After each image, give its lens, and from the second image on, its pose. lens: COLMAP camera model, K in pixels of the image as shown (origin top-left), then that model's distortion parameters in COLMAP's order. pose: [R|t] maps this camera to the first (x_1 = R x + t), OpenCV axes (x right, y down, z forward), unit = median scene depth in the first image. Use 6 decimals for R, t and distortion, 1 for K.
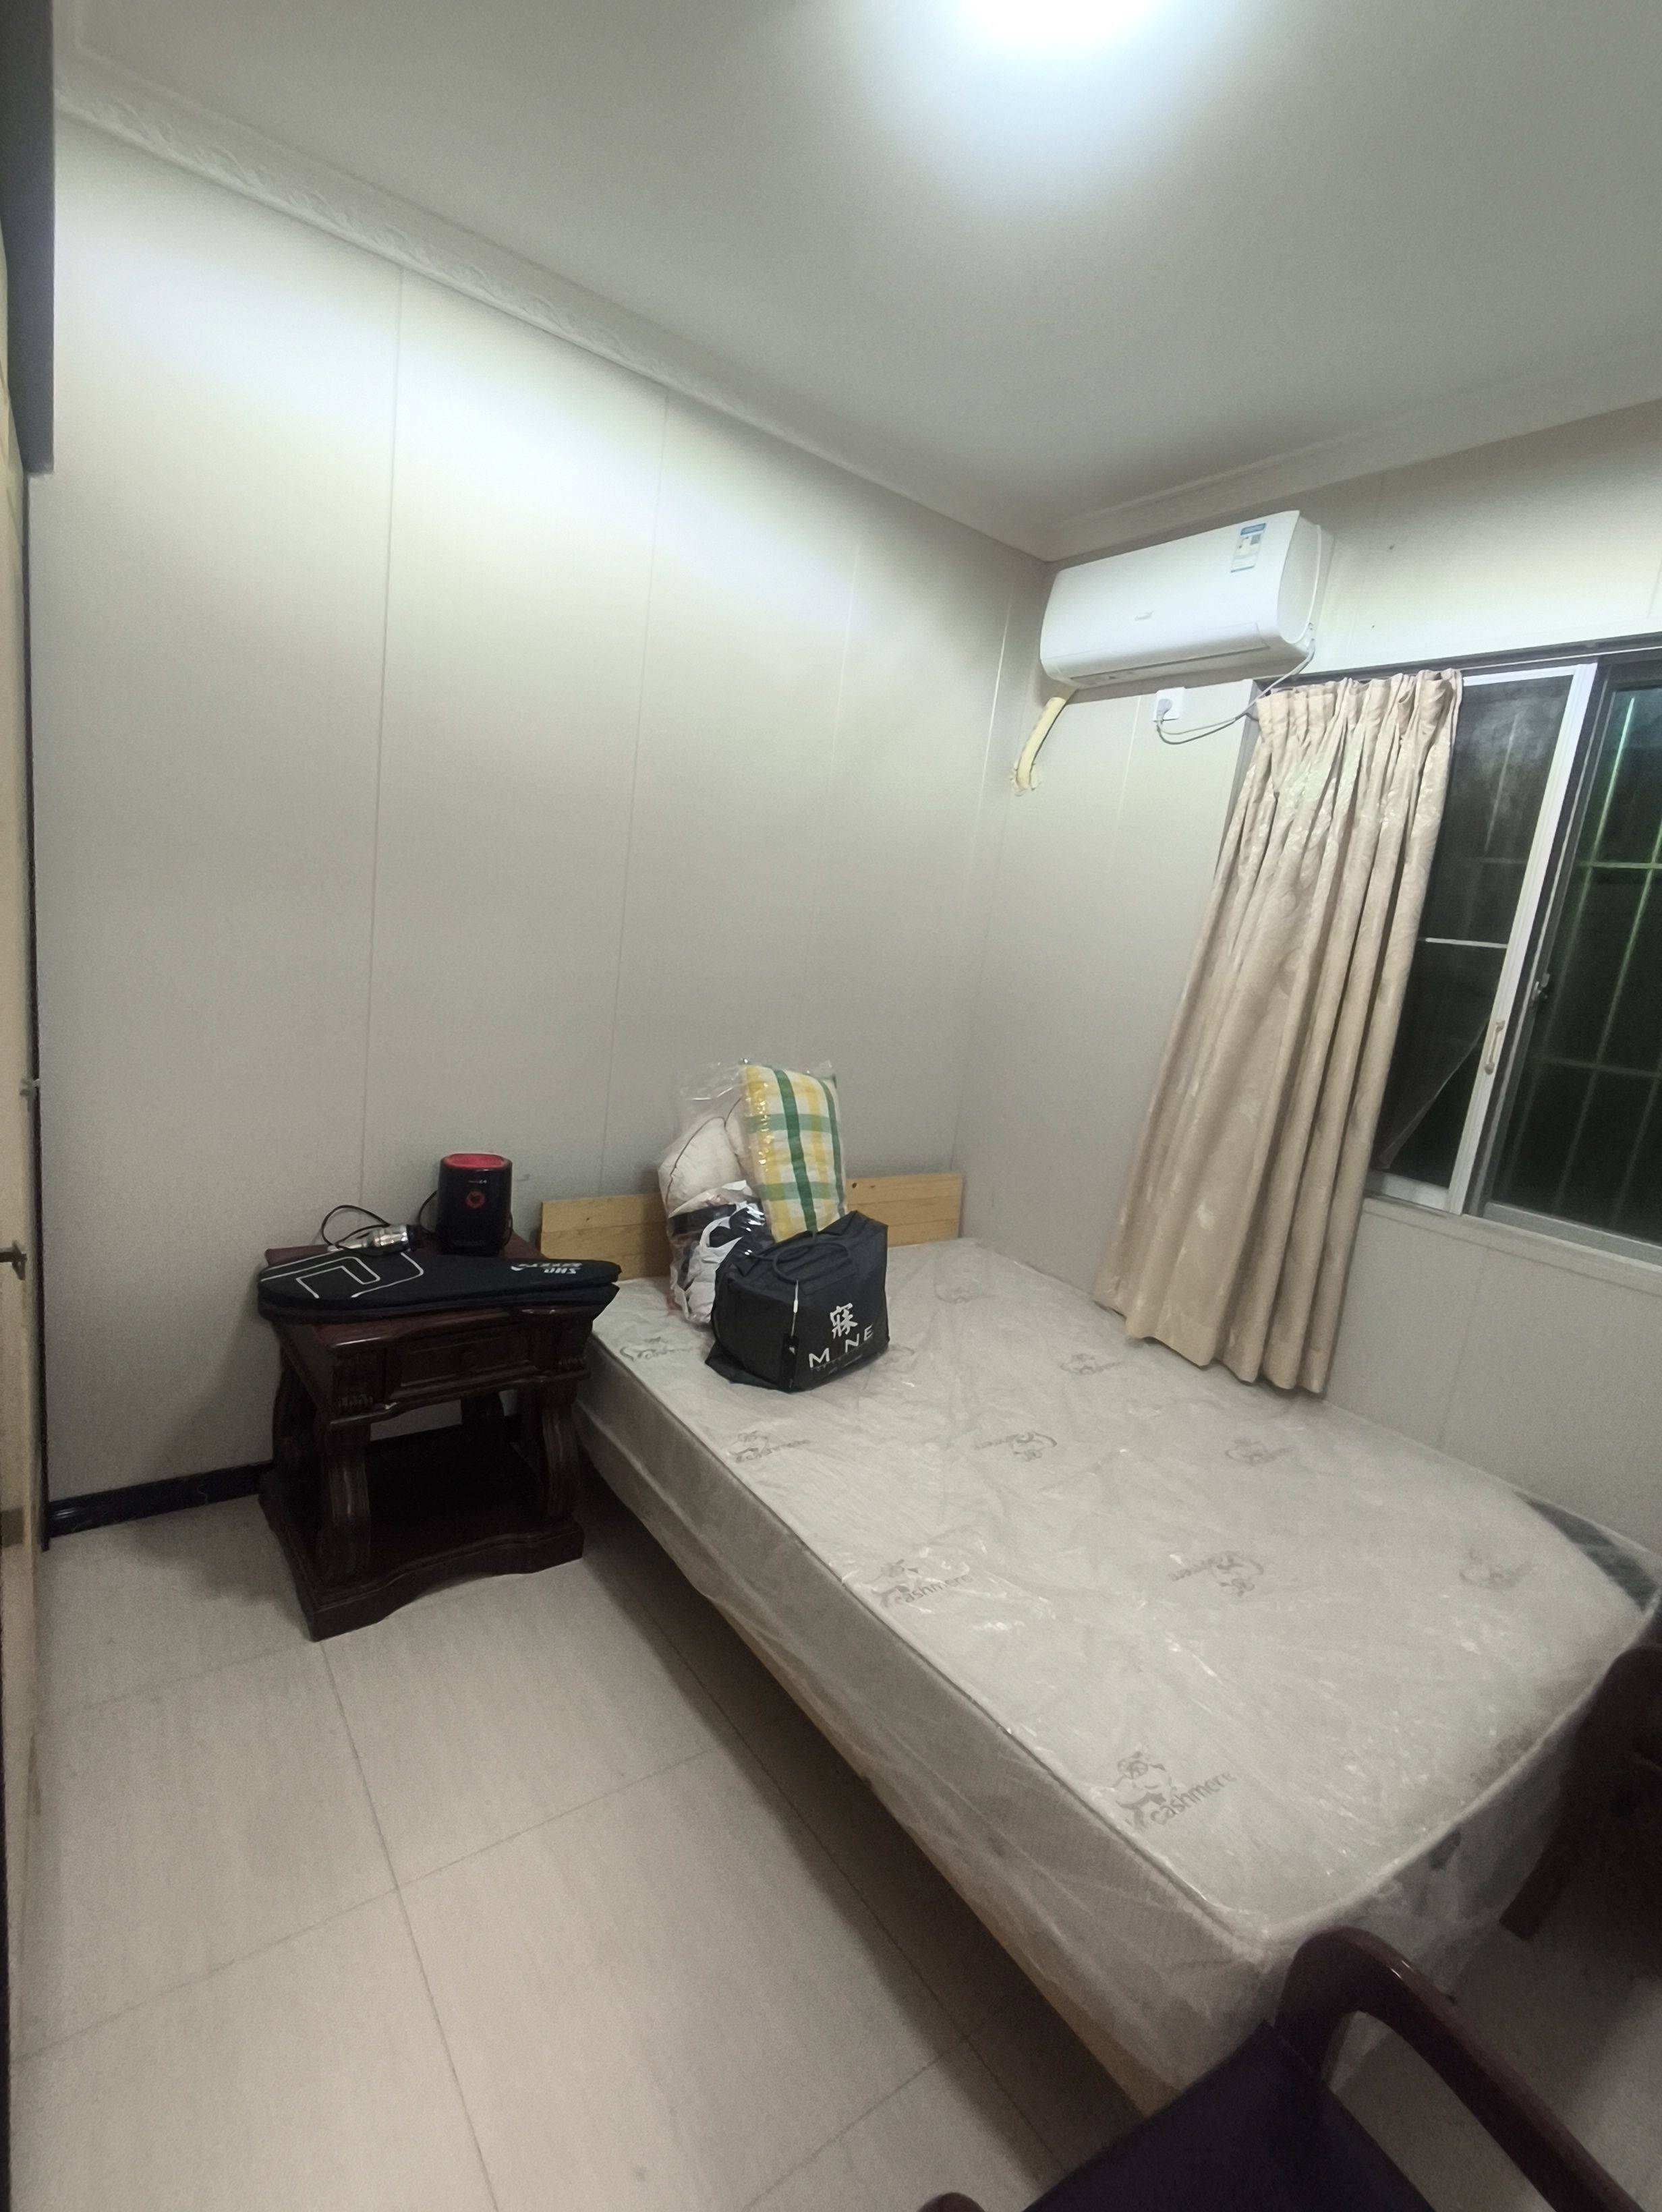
lens RADIAL K [[1010.5, 0, 825.0], [0, 1010.5, 1112.6], [0, 0, 1]] dist [0.011120, -0.007855]
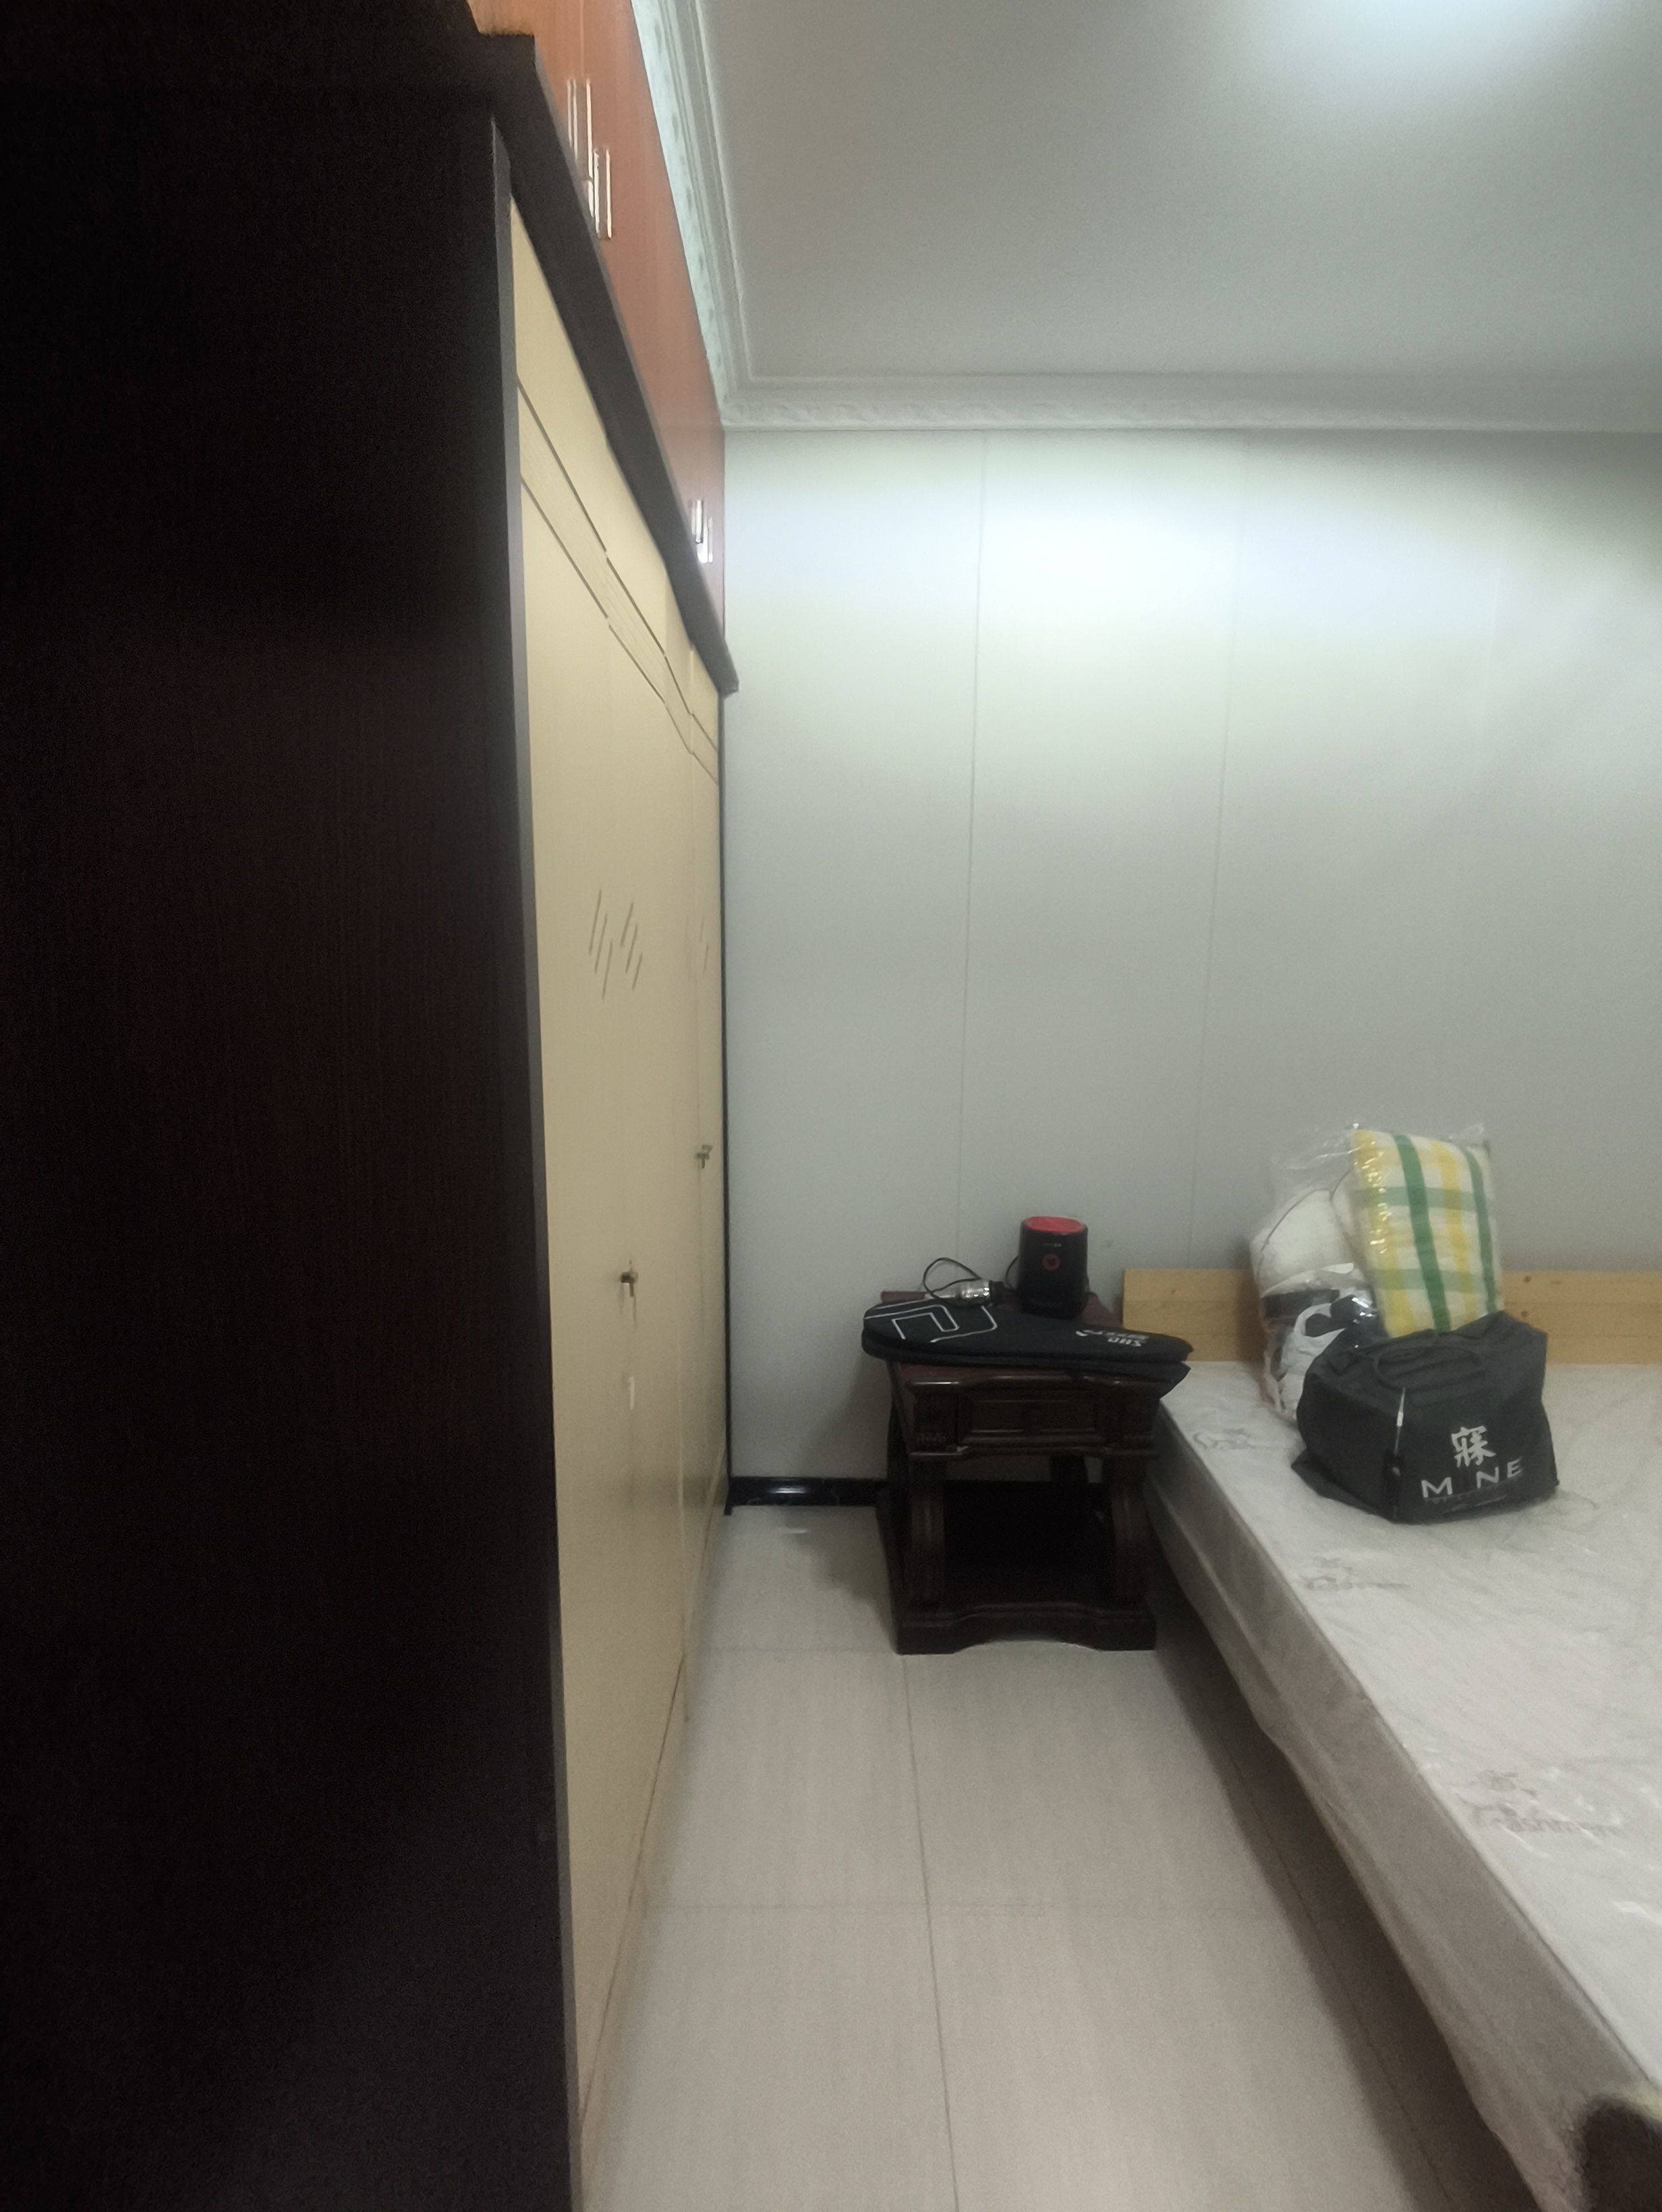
lens RADIAL K [[1010.5, 0, 825.0], [0, 1010.5, 1112.6], [0, 0, 1]] dist [0.011120, -0.007855]
pose [[0.800608, -0.015634, -0.598985, 0.088291], [-0.022717, 0.998149, -0.056417, -0.002518], [0.598758, 0.058776, 0.798771, 0.028945]]
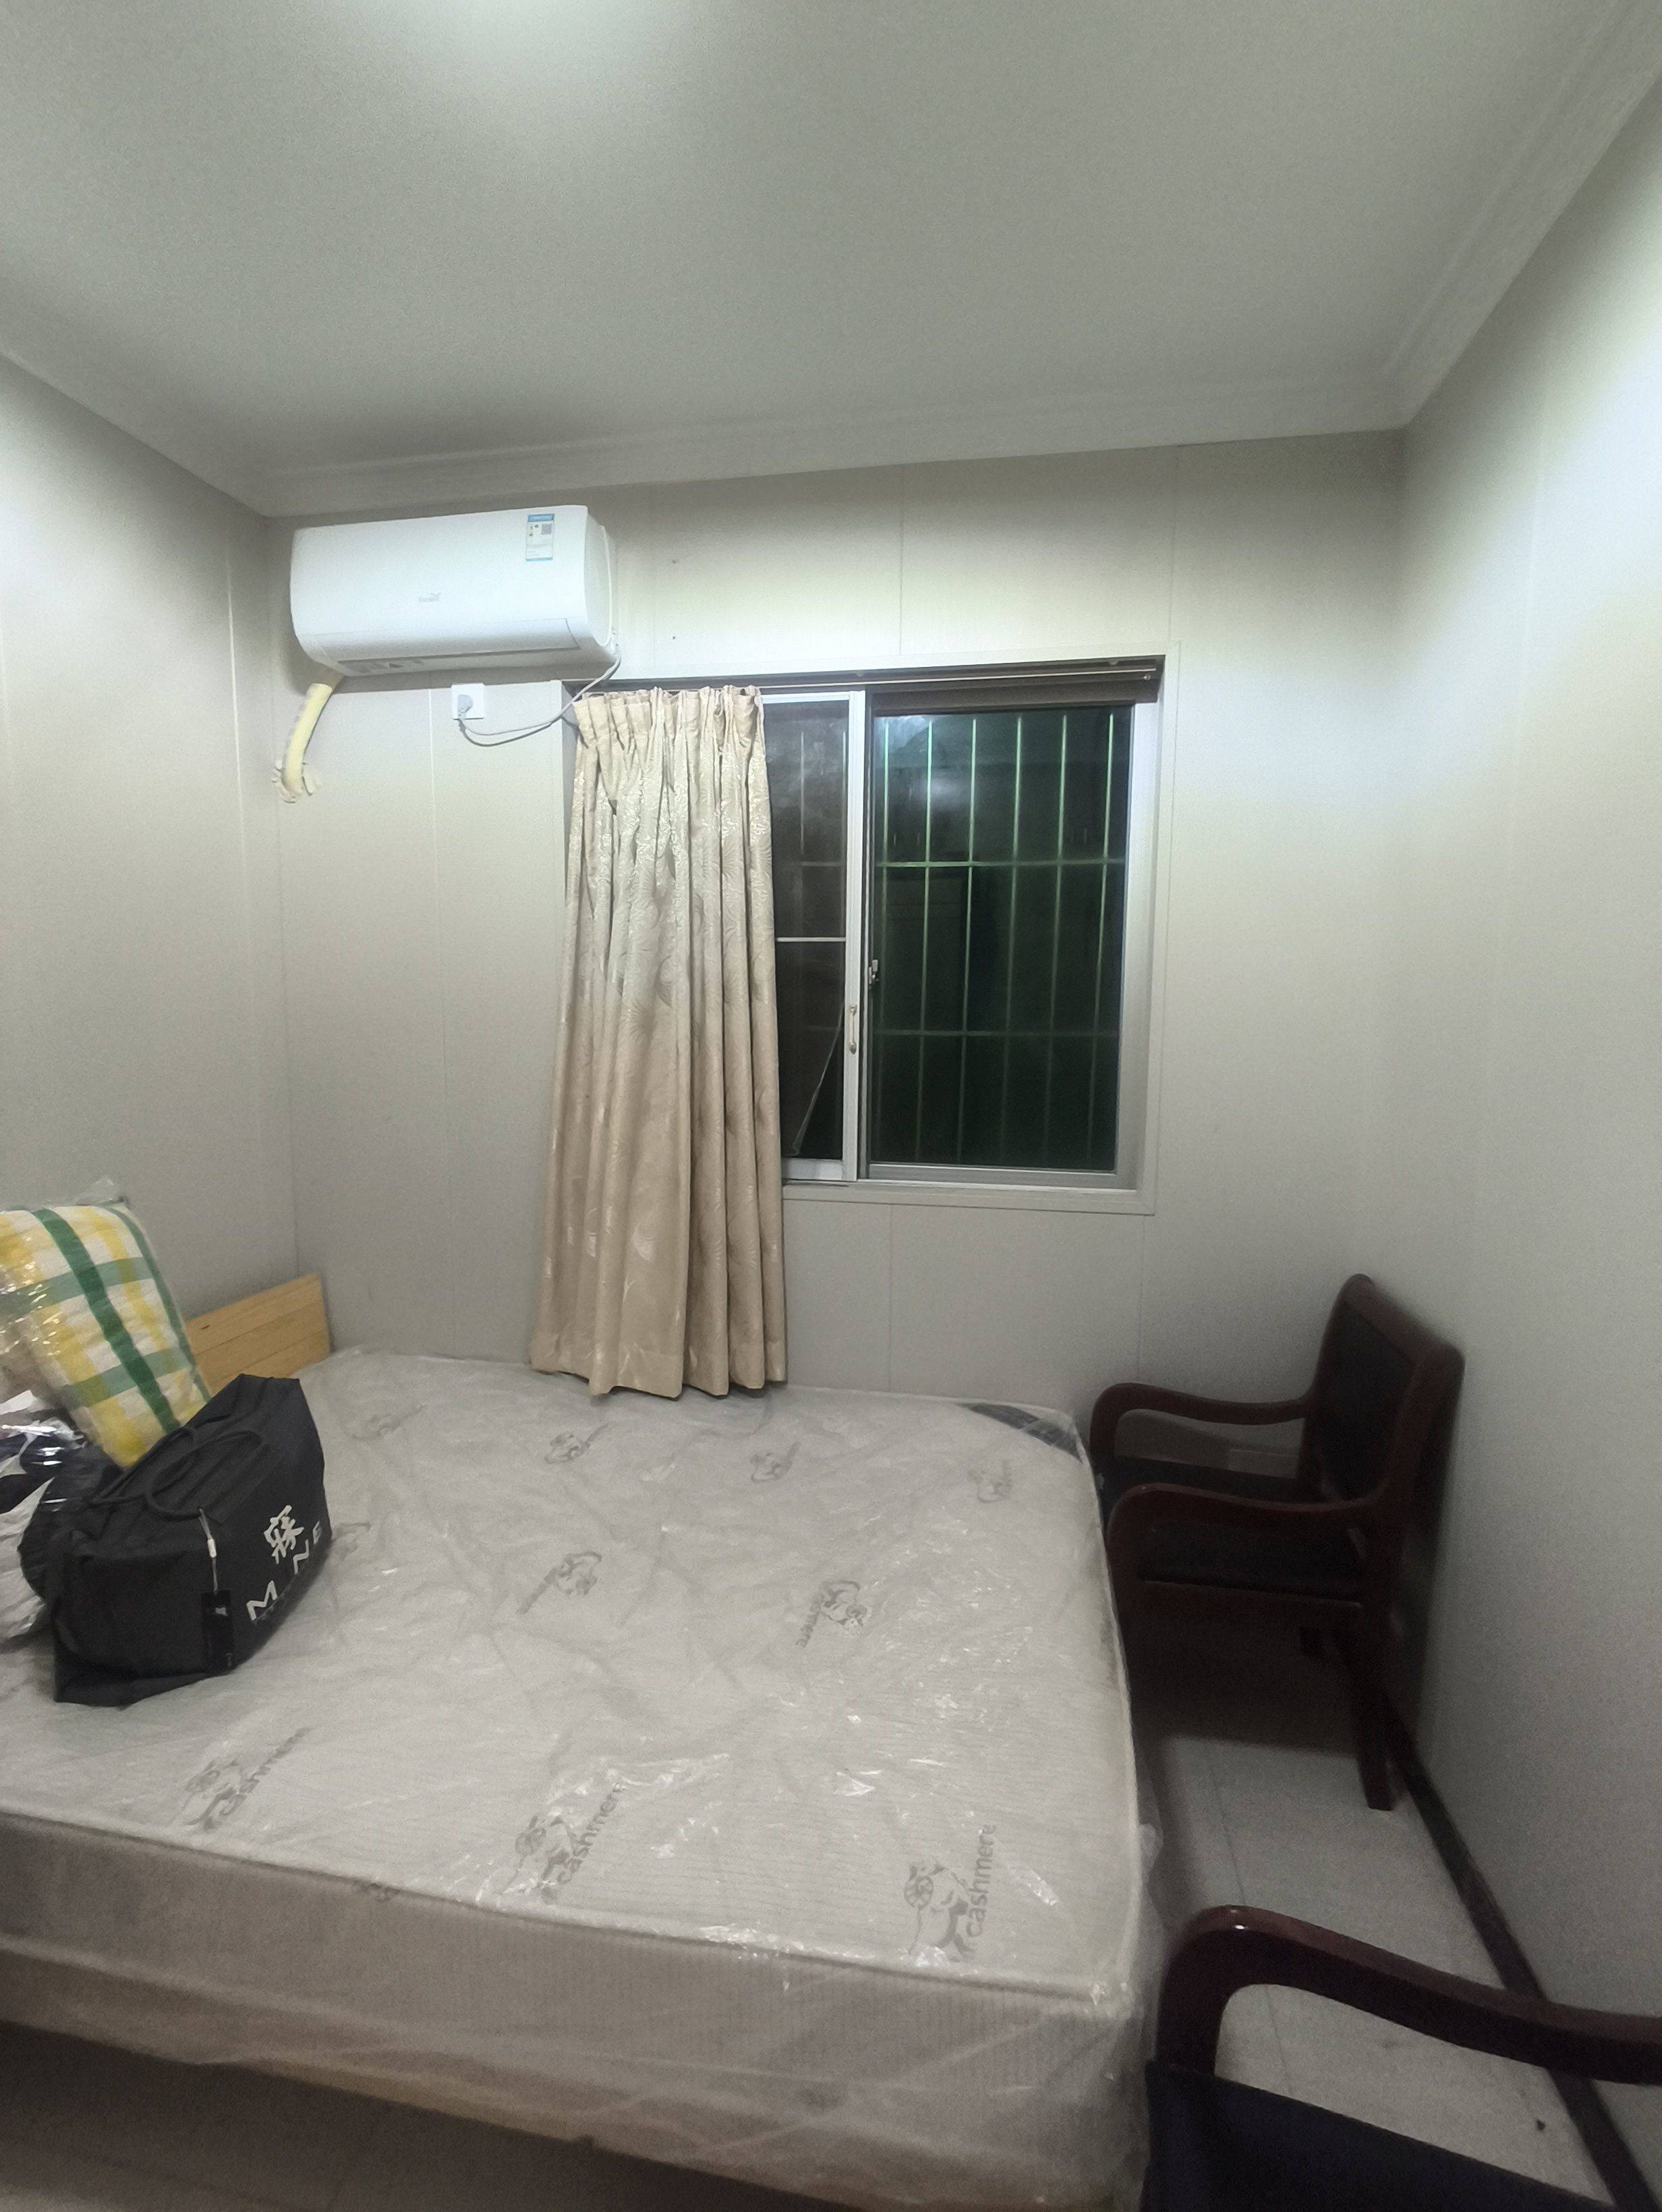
lens RADIAL K [[1010.5, 0, 825.0], [0, 1010.5, 1112.6], [0, 0, 1]] dist [0.011120, -0.007855]
pose [[0.724578, -0.193245, 0.661546, -0.113815], [0.201675, 0.977320, 0.064595, -0.049339], [-0.659025, 0.086613, 0.747117, 0.182087]]
